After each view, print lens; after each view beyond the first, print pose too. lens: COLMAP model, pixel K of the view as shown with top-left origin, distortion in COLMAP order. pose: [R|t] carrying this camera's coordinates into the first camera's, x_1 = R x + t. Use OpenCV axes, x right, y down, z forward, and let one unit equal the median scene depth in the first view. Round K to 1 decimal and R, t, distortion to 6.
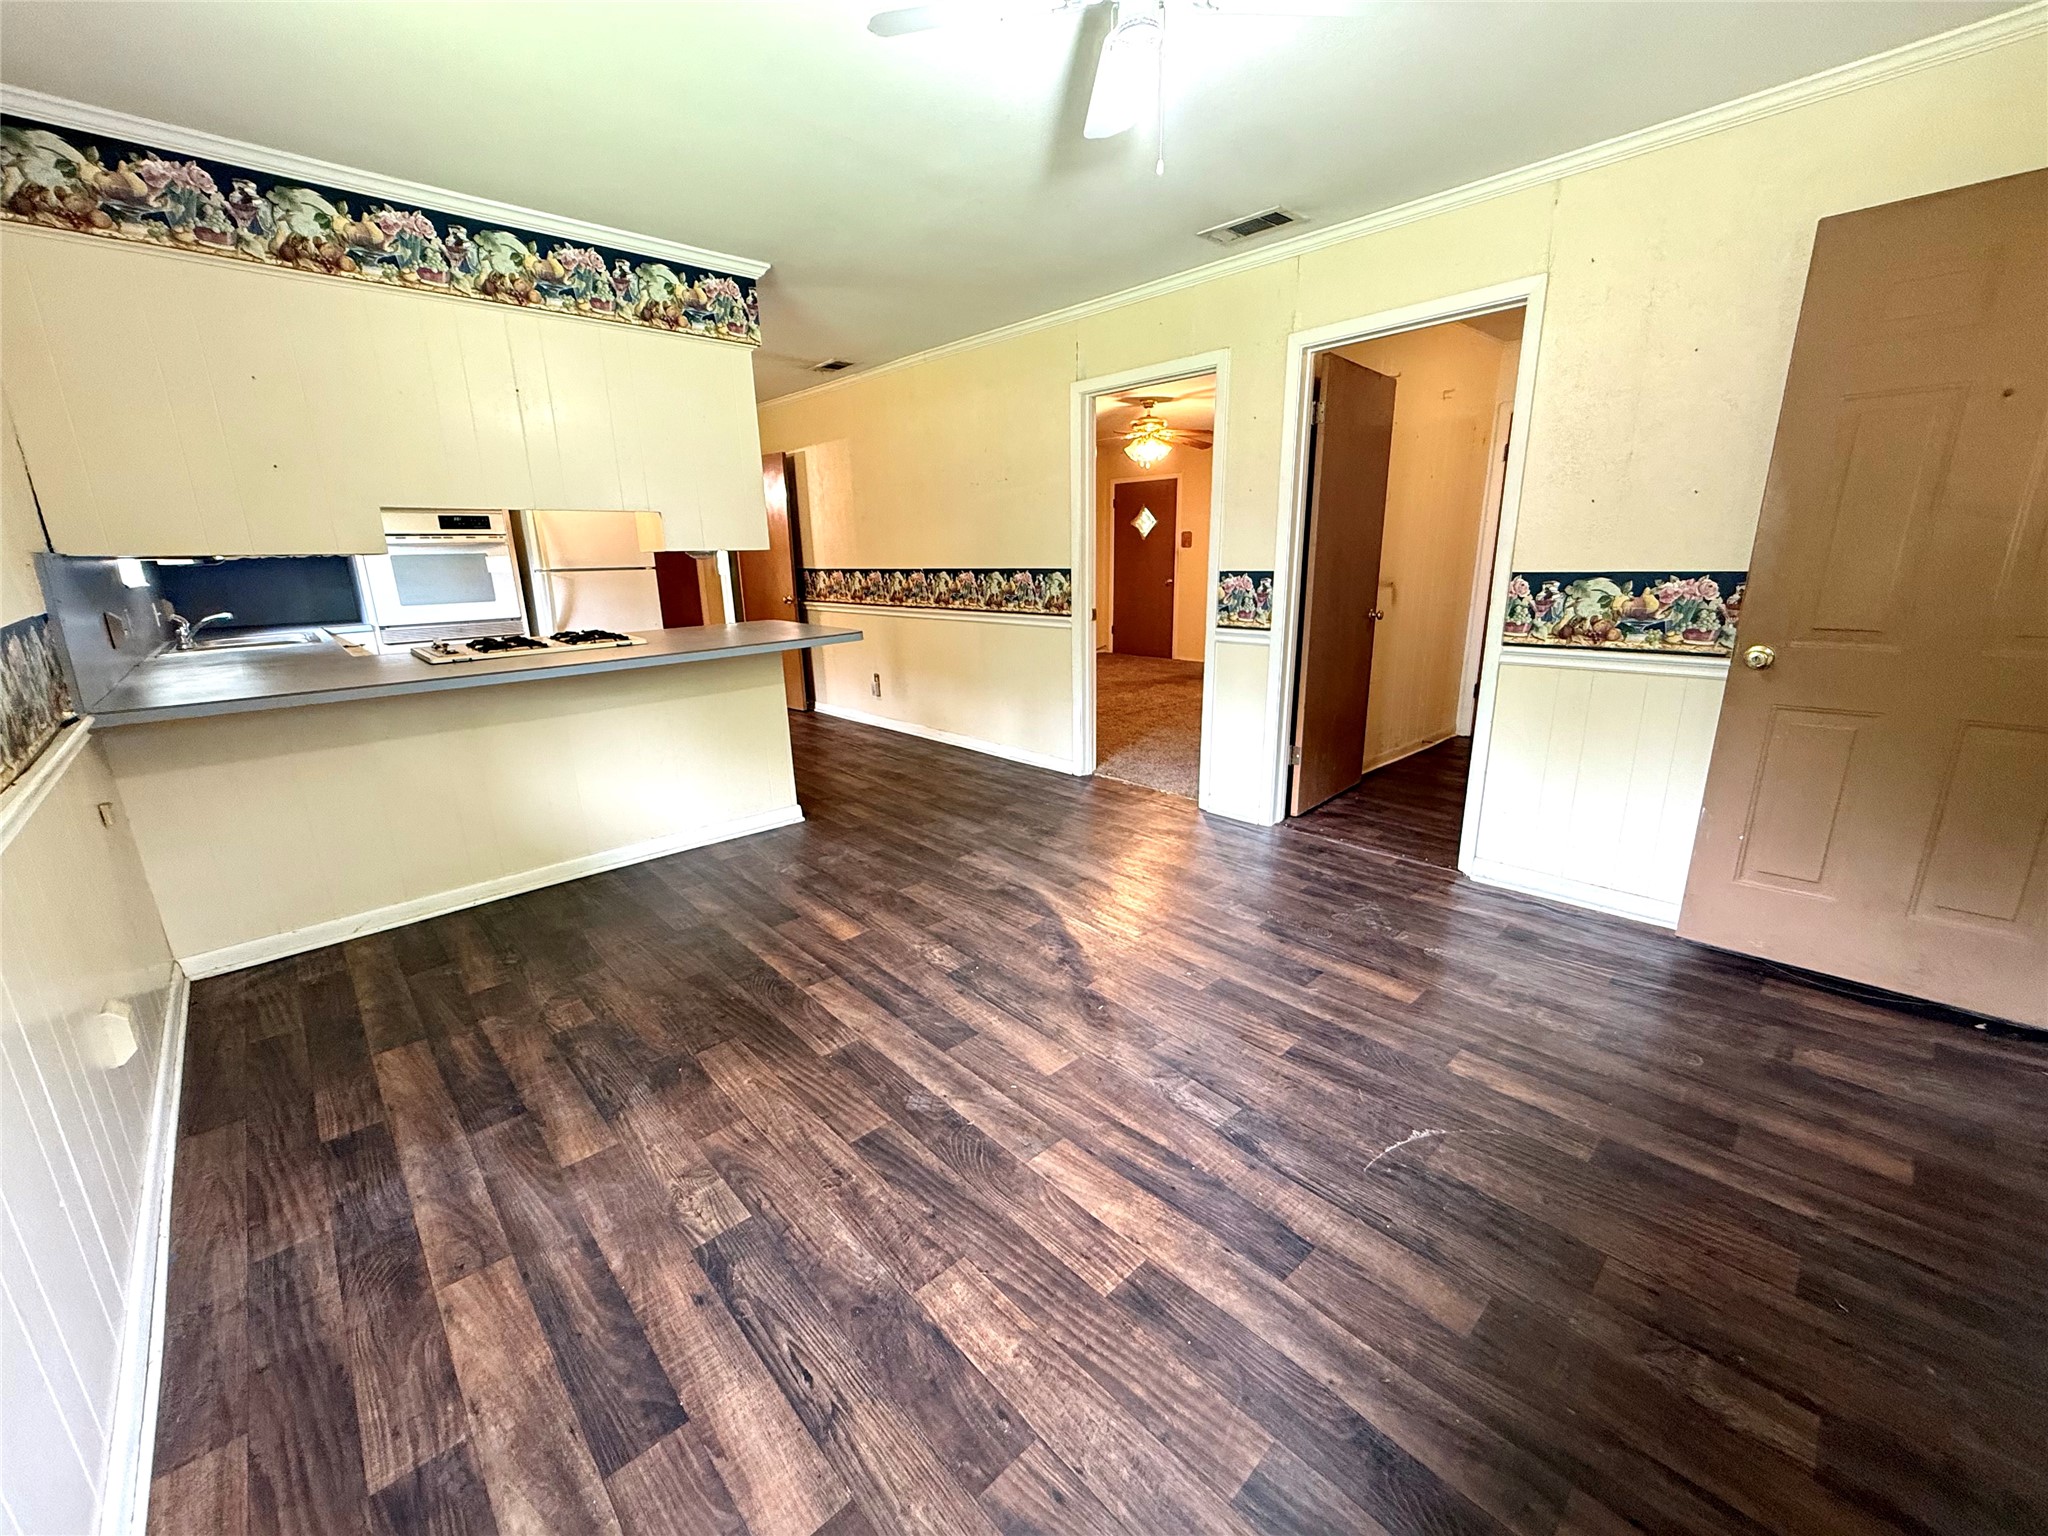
lens RADIAL K [[817.9, 0, 1025.3], [0, 817.9, 762.3], [0, 0, 1]] dist [0.002155, 0.000508]
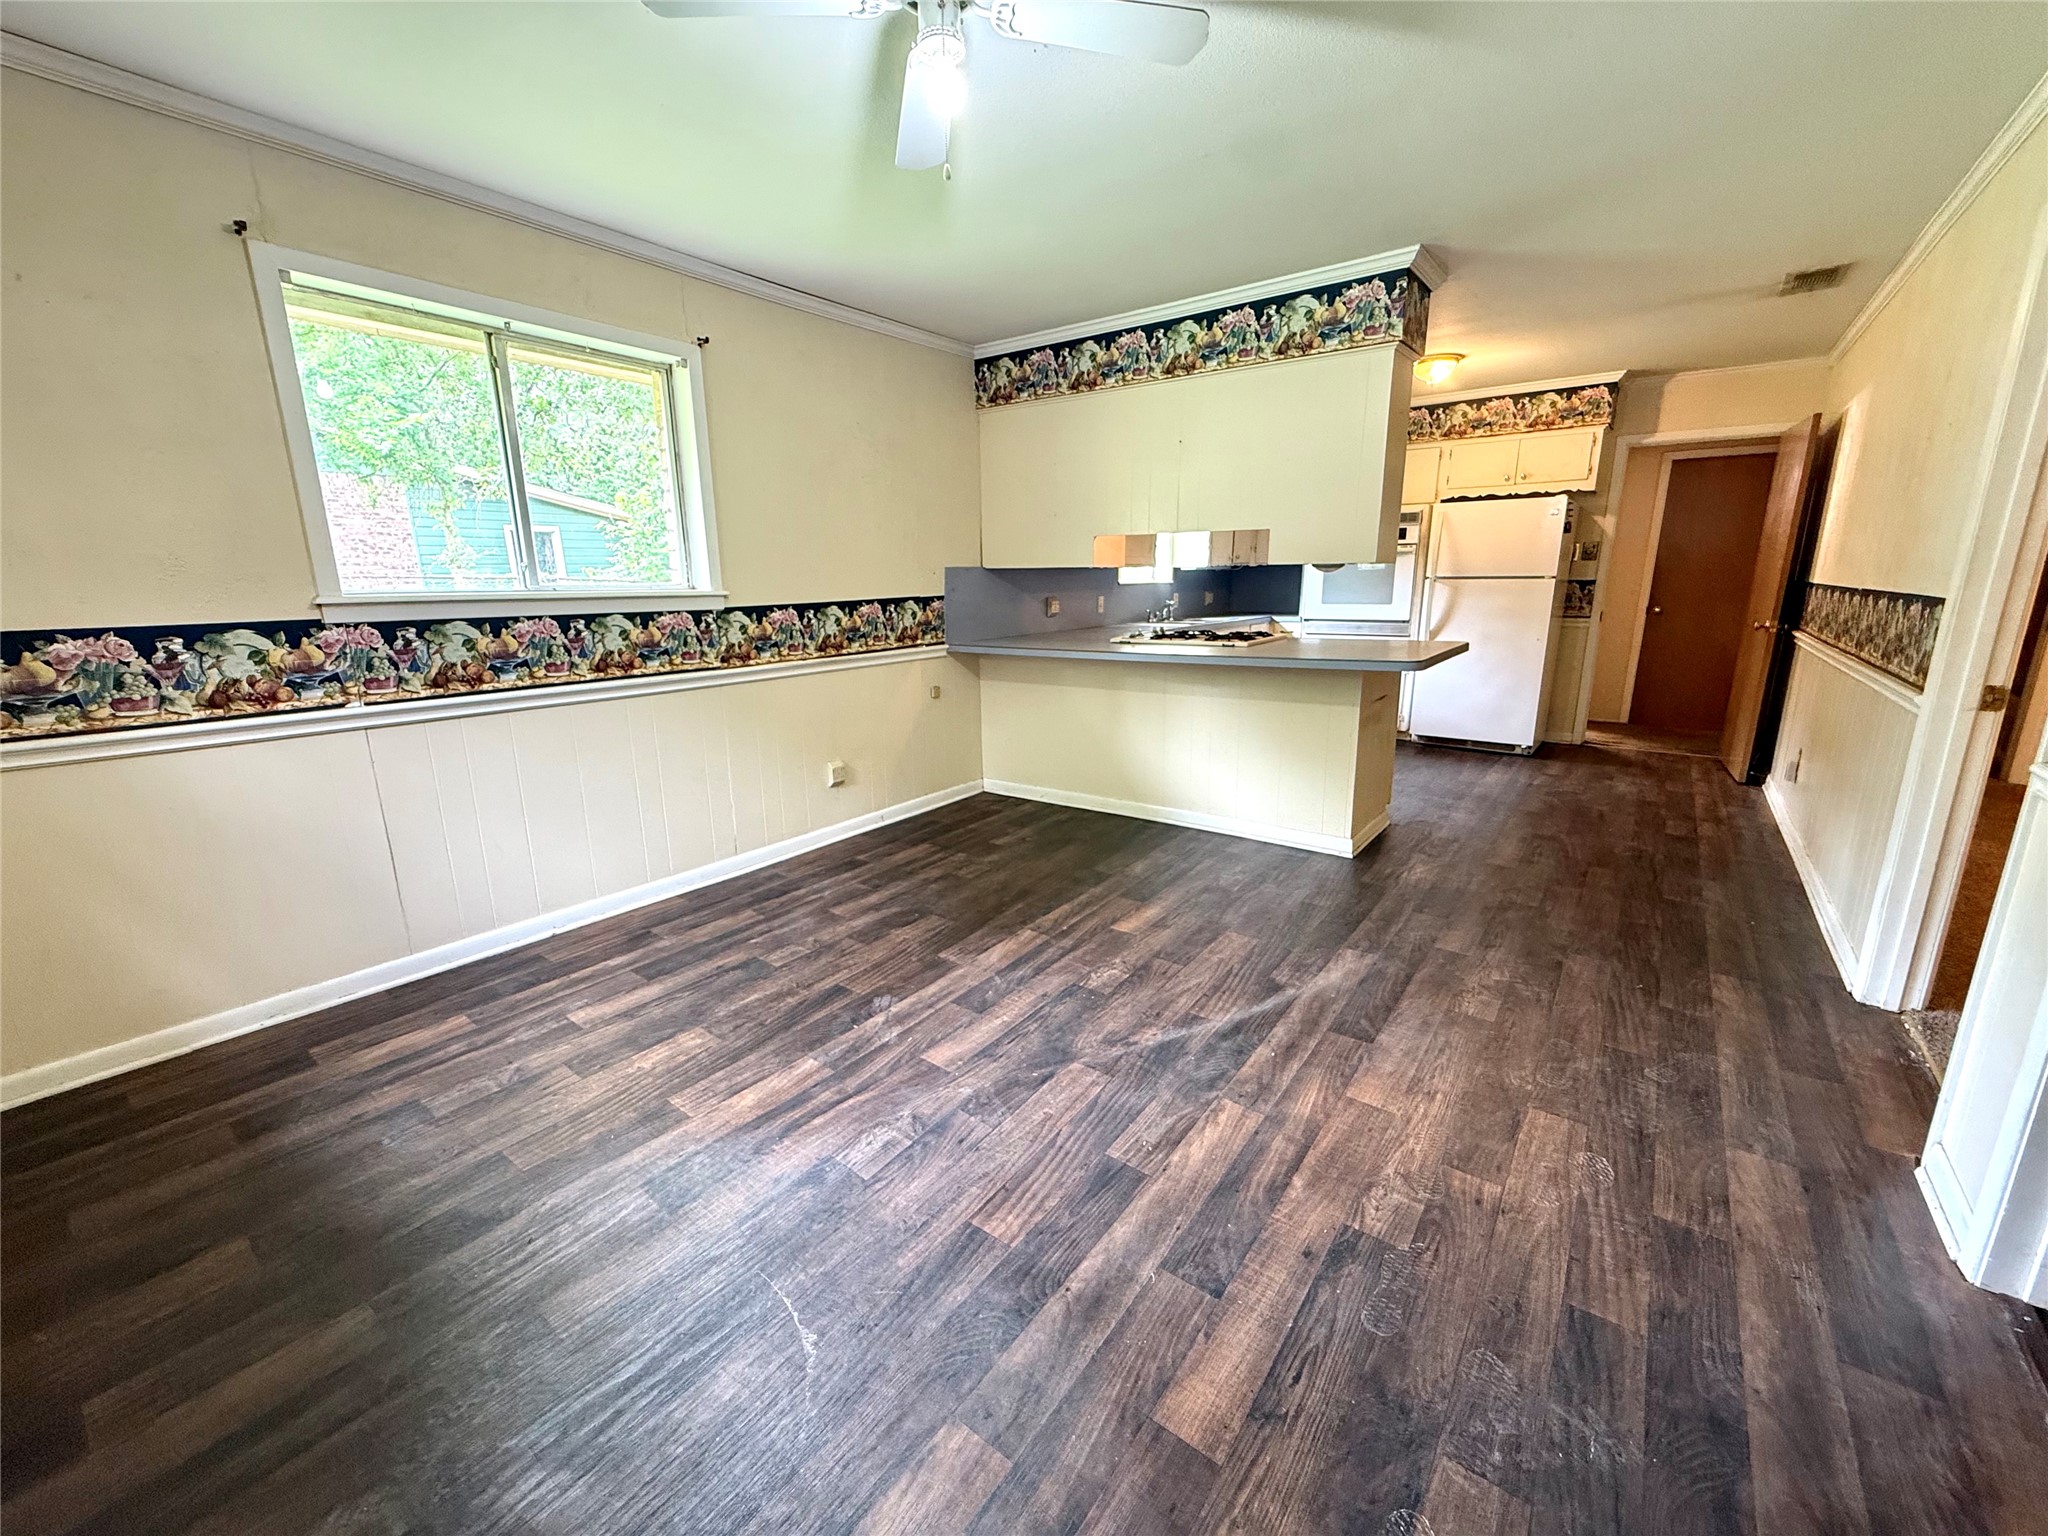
lens RADIAL K [[817.9, 0, 1024.7], [0, 817.9, 771.5], [0, 0, 1]] dist [0.002155, 0.000508]
pose [[0.167692, 0.249953, -0.953626, 0.911832], [-0.237385, 0.949099, 0.207023, -0.217112], [0.956832, 0.191661, 0.218491, 0.750471]]
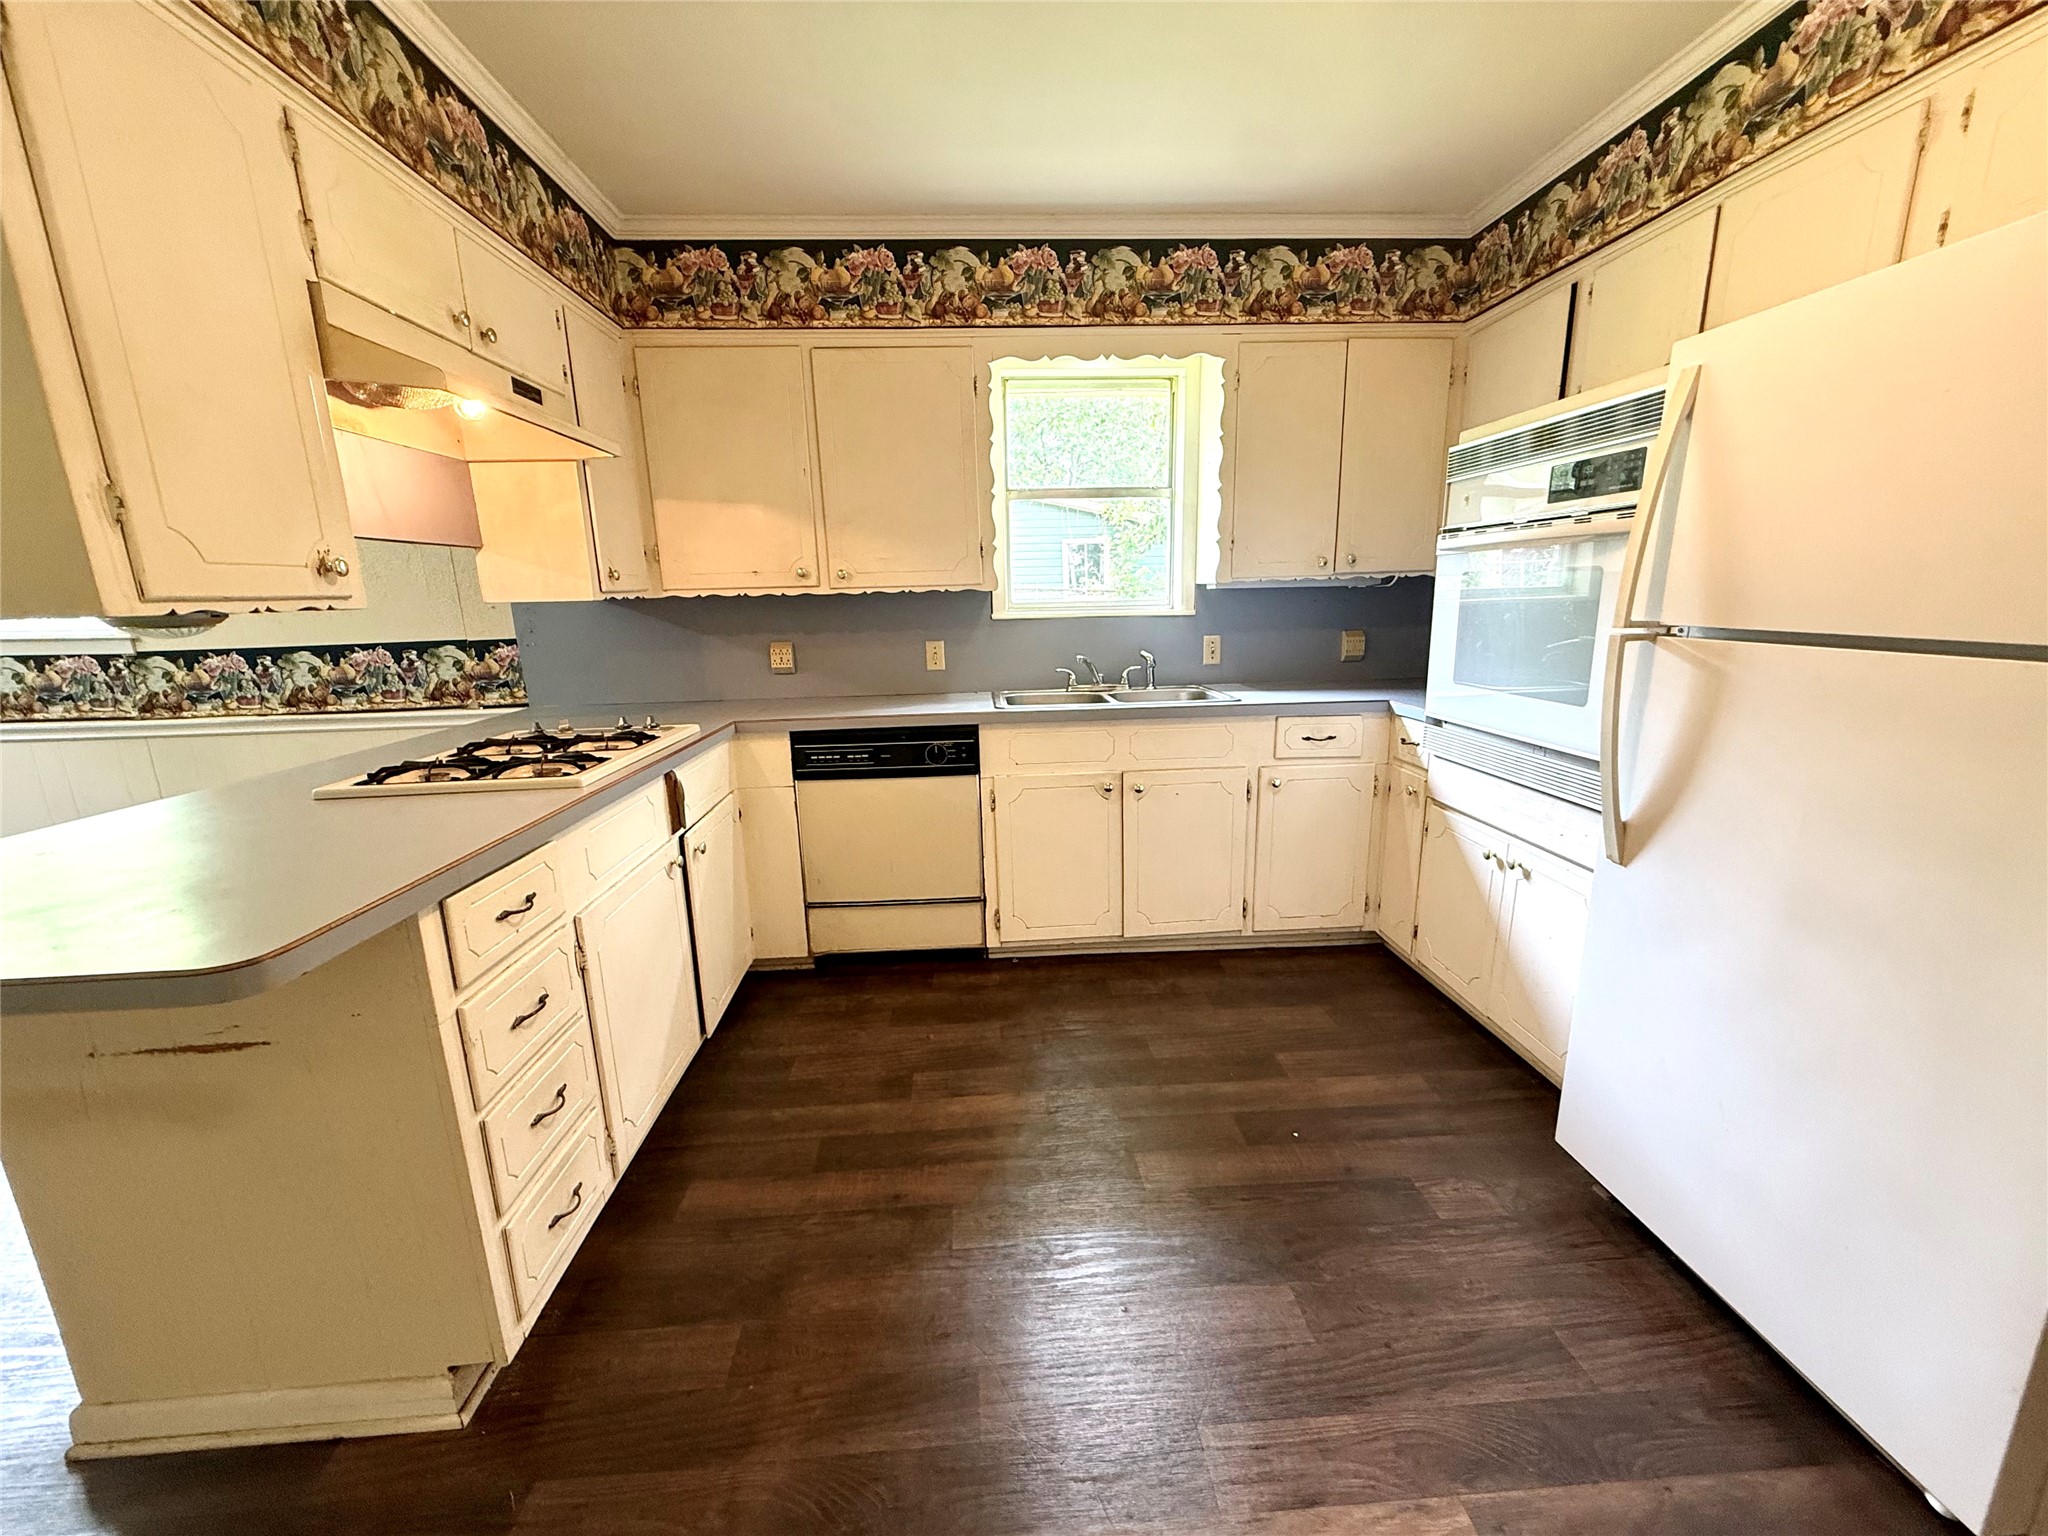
lens RADIAL K [[817.9, 0, 1022.4], [0, 817.9, 755.1], [0, 0, 1]] dist [0.002155, 0.000508]
pose [[-0.632644, 0.184838, -0.752061, -0.549324], [-0.155325, 0.921084, 0.357041, -0.608129], [0.758706, 0.342694, -0.554009, 2.382356]]
